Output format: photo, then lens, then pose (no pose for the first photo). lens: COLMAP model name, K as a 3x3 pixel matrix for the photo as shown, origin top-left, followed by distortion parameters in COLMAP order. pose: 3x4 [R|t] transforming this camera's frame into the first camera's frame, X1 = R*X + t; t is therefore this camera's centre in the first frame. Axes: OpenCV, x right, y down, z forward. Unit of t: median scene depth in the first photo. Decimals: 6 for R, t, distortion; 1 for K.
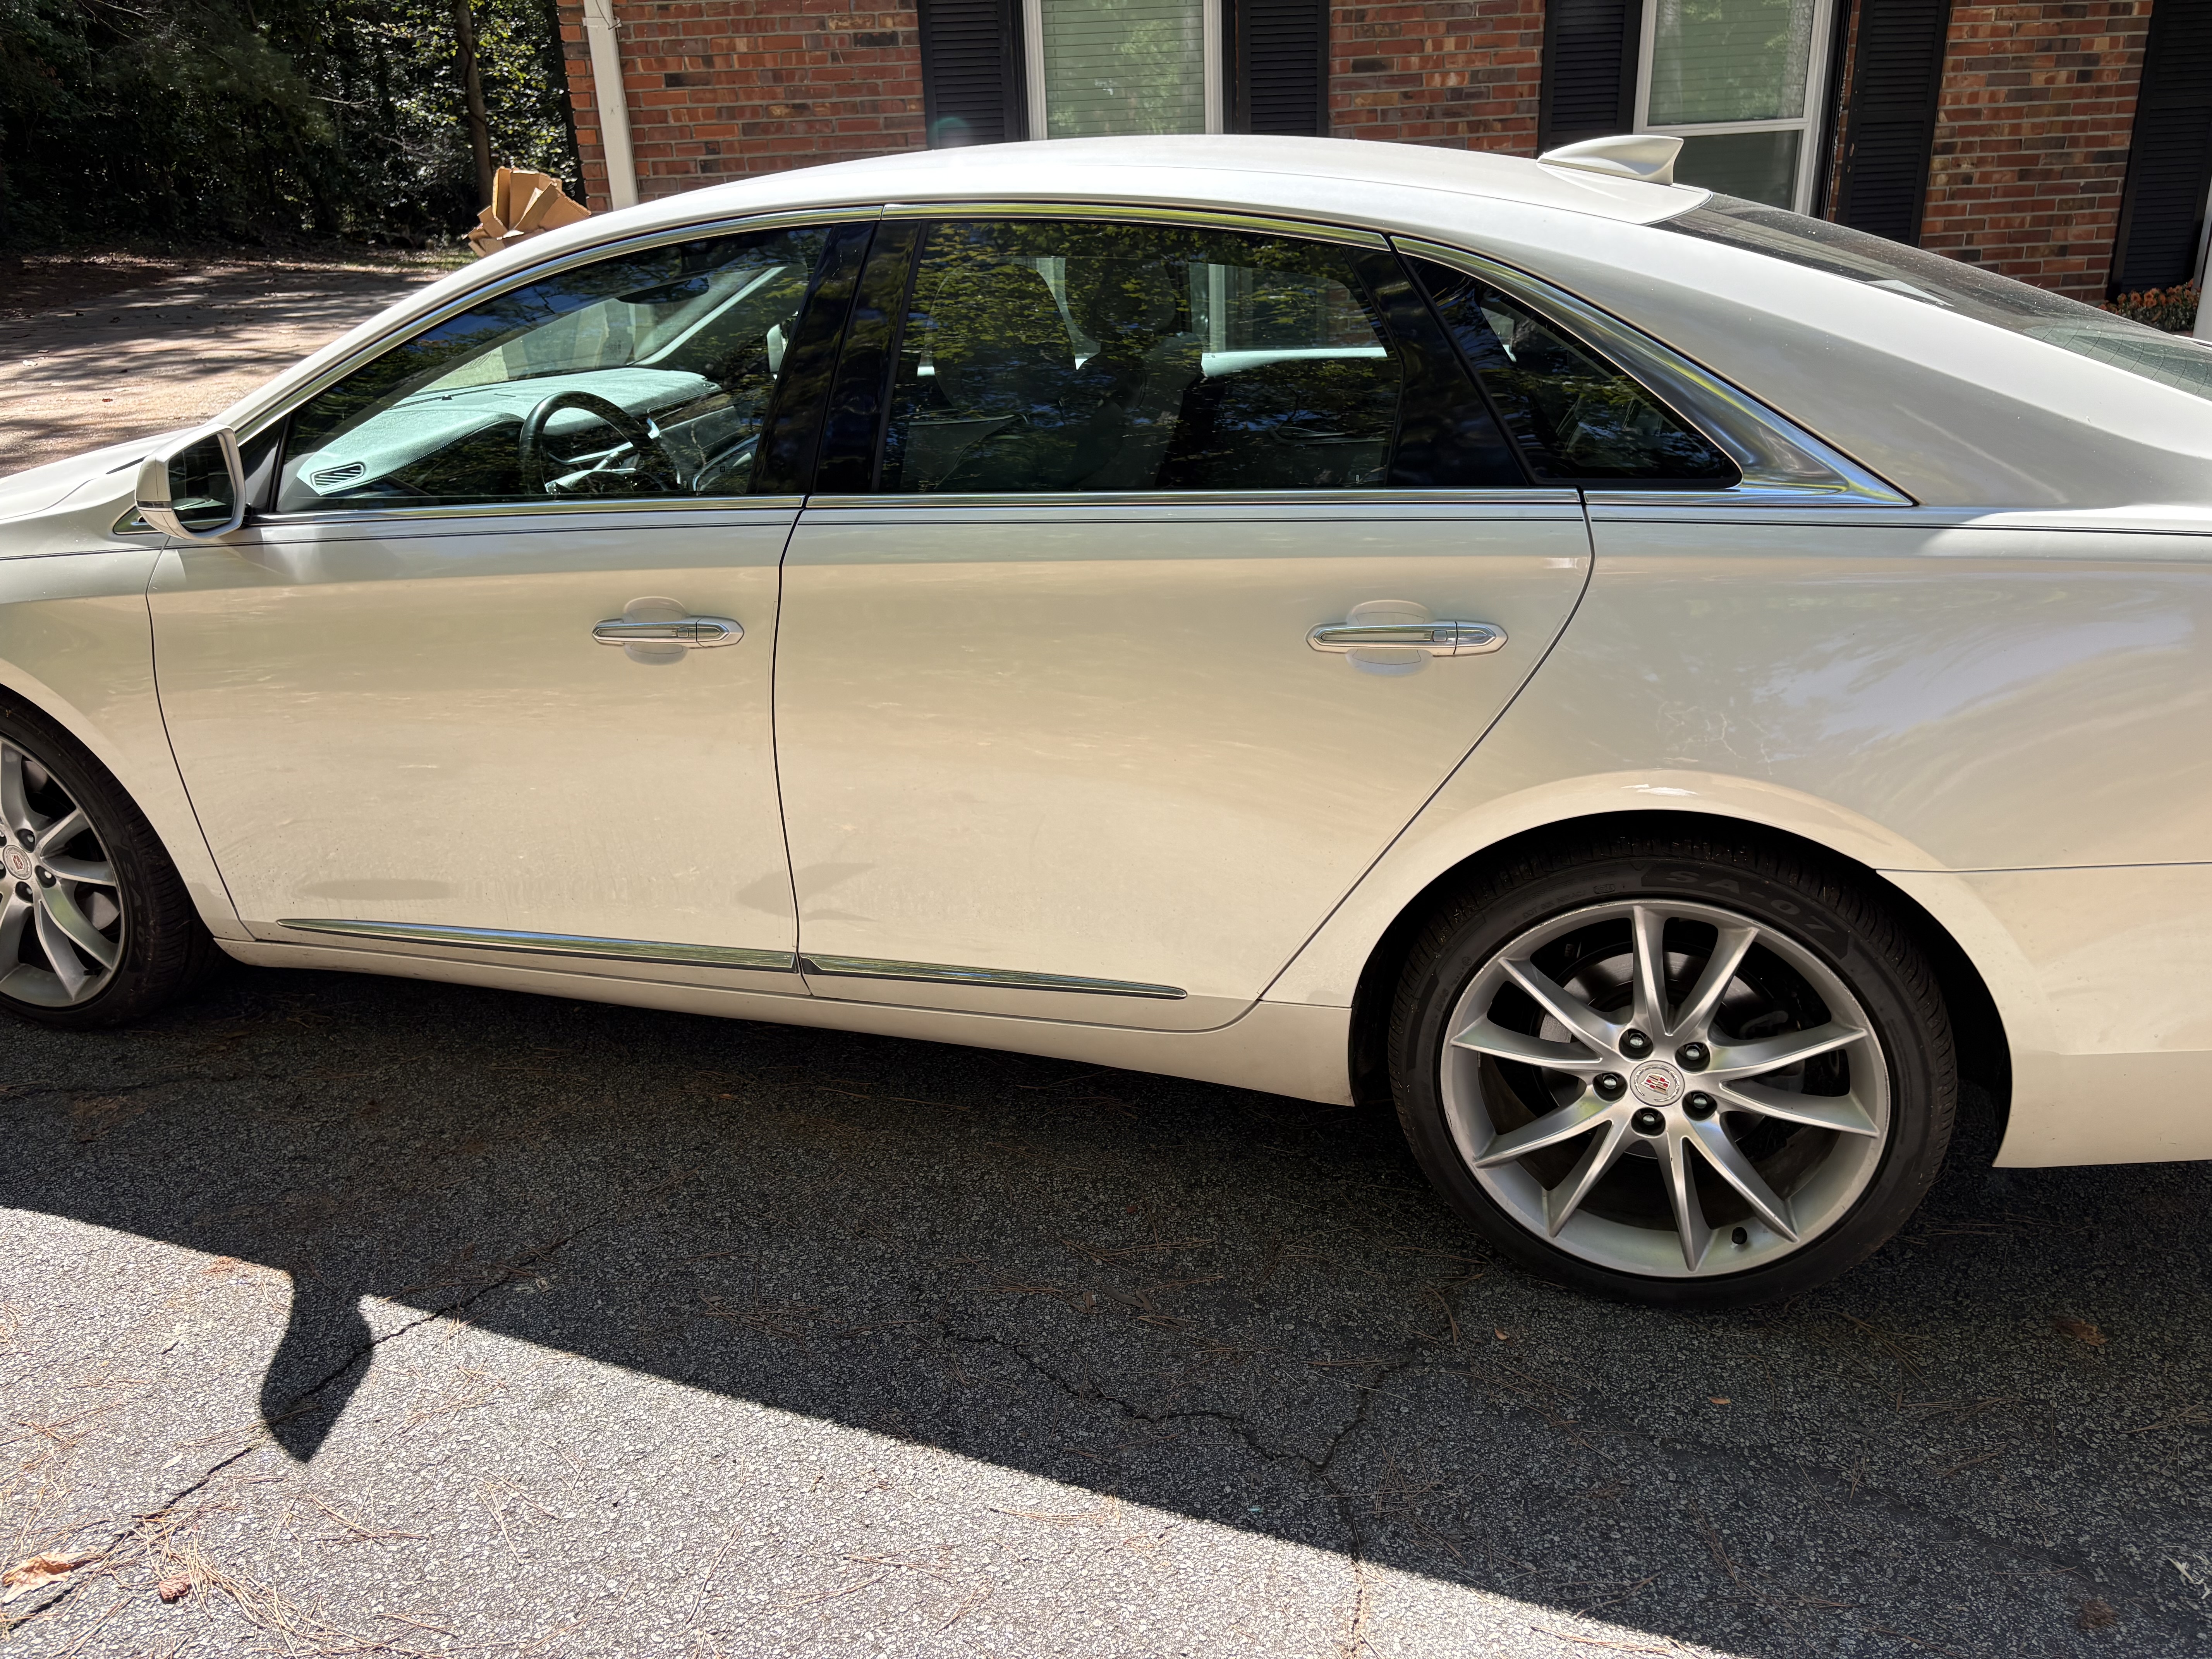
lens RADIAL K [[1660.5, 0, 1120.4], [0, 1660.5, 815.0], [0, 0, 1]] dist [0.043571, -0.050281]
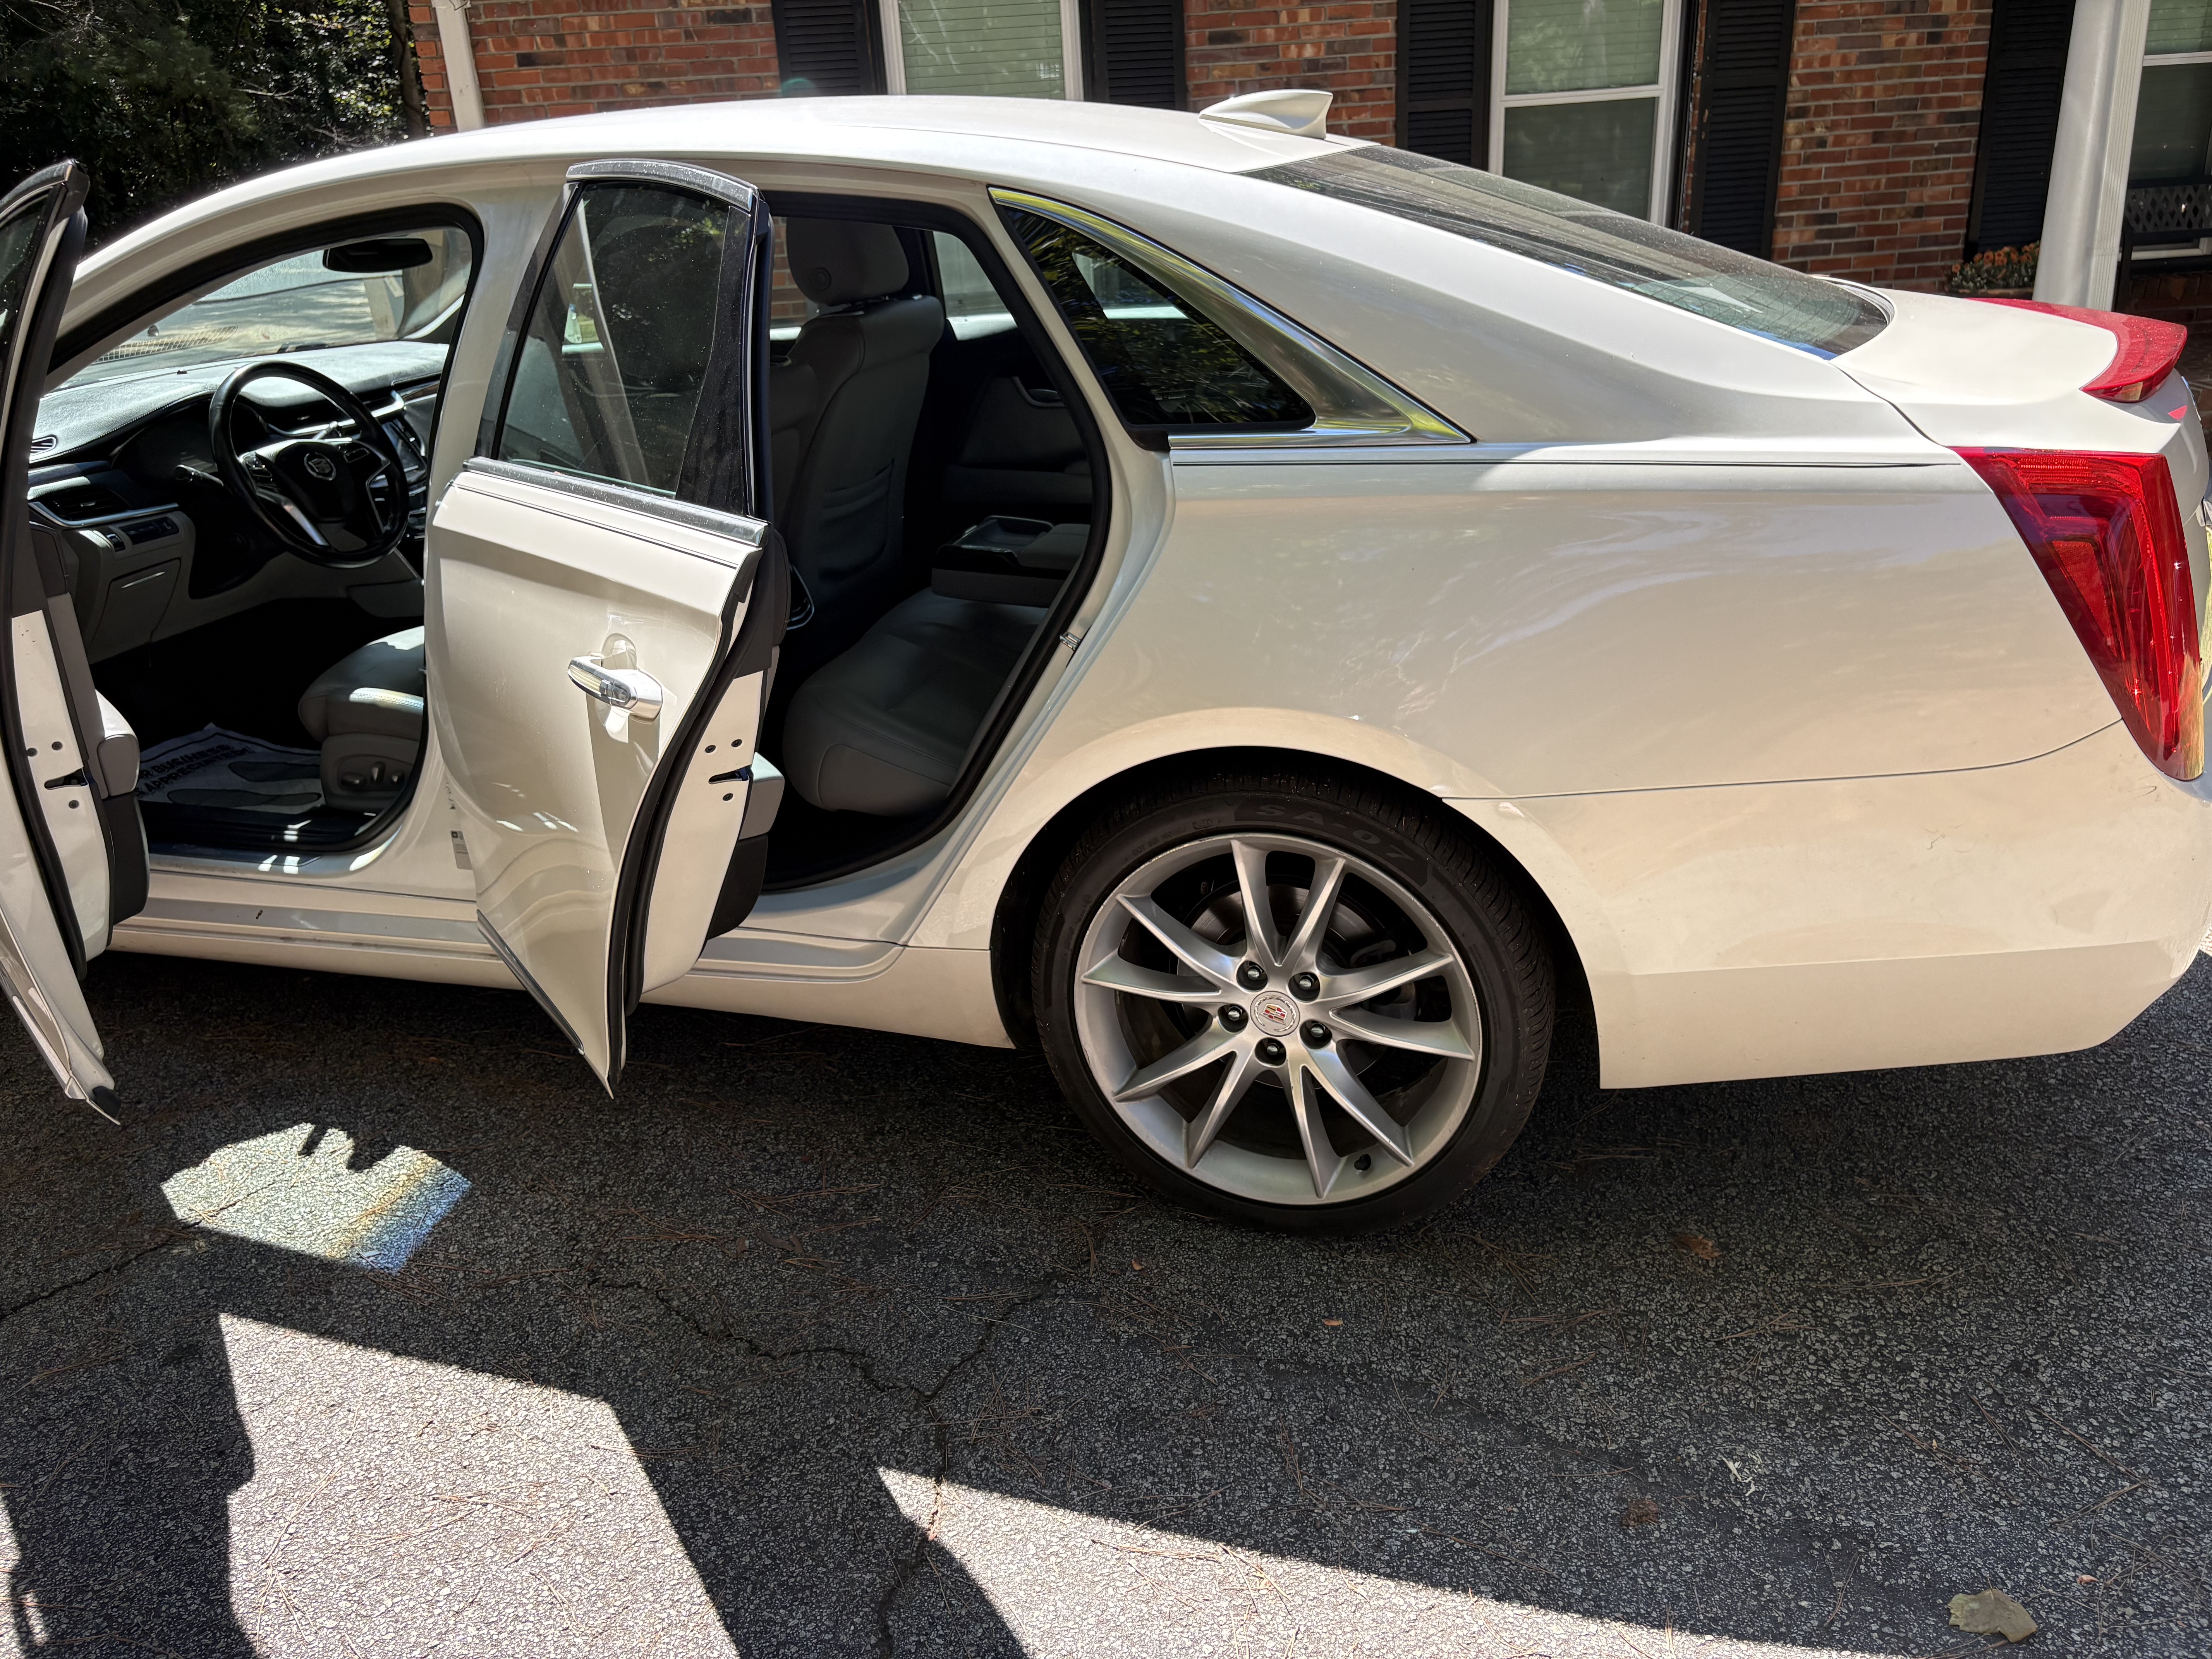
lens RADIAL K [[1660.5, 0, 1154.4], [0, 1660.5, 810.4], [0, 0, 1]] dist [0.043571, -0.050281]
pose [[0.999587, -0.021895, 0.018591, 0.226115], [0.021789, 0.999745, 0.005875, 0.027168], [-0.018715, -0.005467, 0.999810, -0.017851]]
